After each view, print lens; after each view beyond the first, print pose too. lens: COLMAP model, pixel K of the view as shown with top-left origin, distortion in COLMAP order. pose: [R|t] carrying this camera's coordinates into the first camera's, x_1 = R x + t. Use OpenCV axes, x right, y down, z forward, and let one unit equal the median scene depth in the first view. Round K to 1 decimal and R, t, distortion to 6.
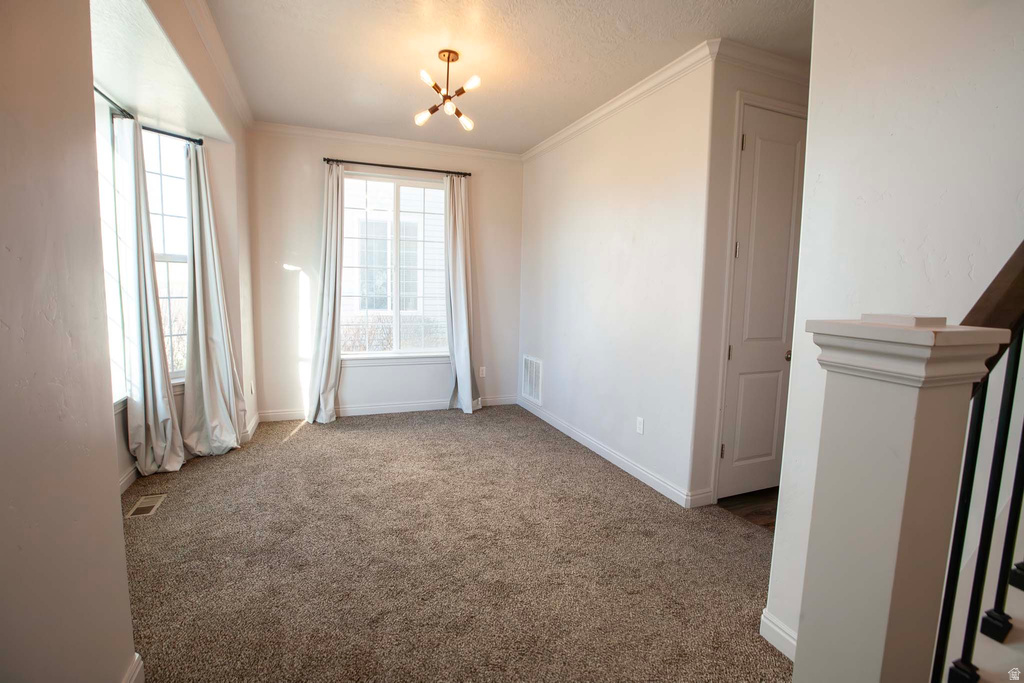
lens RADIAL K [[476.6, 0, 511.1], [0, 476.6, 337.9], [0, 0, 1]] dist [-0.019606, 0.000949]
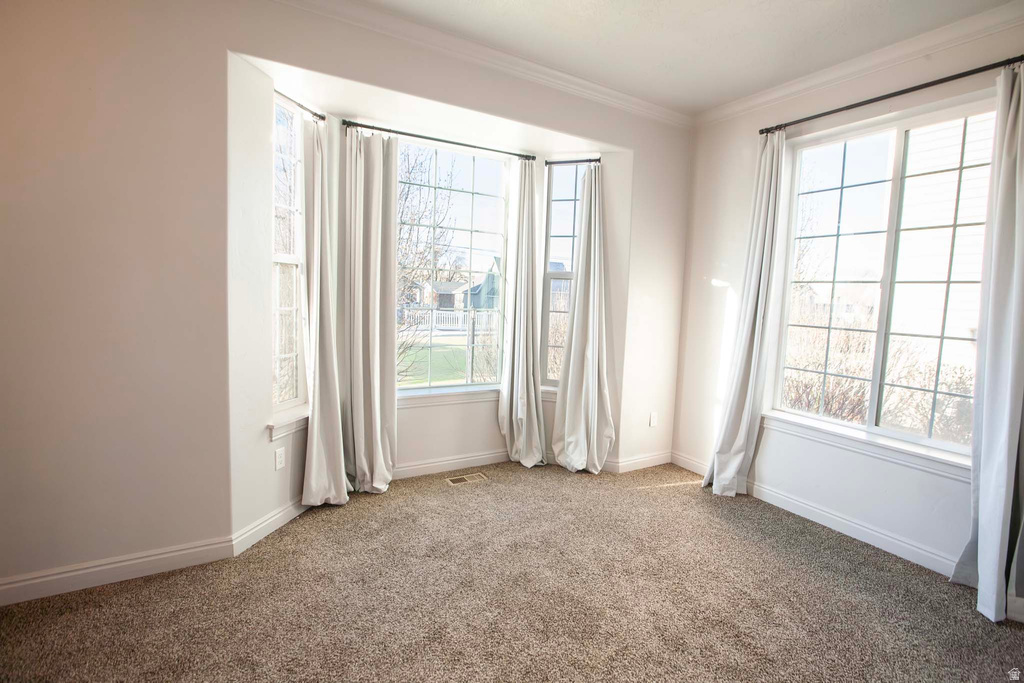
lens RADIAL K [[476.6, 0, 510.4], [0, 476.6, 338.4], [0, 0, 1]] dist [-0.019606, 0.000949]
pose [[0.145388, 0.078435, -0.986261, 0.314173], [-0.138340, 0.988671, 0.058234, -0.066748], [0.979655, 0.127973, 0.154591, 0.653369]]
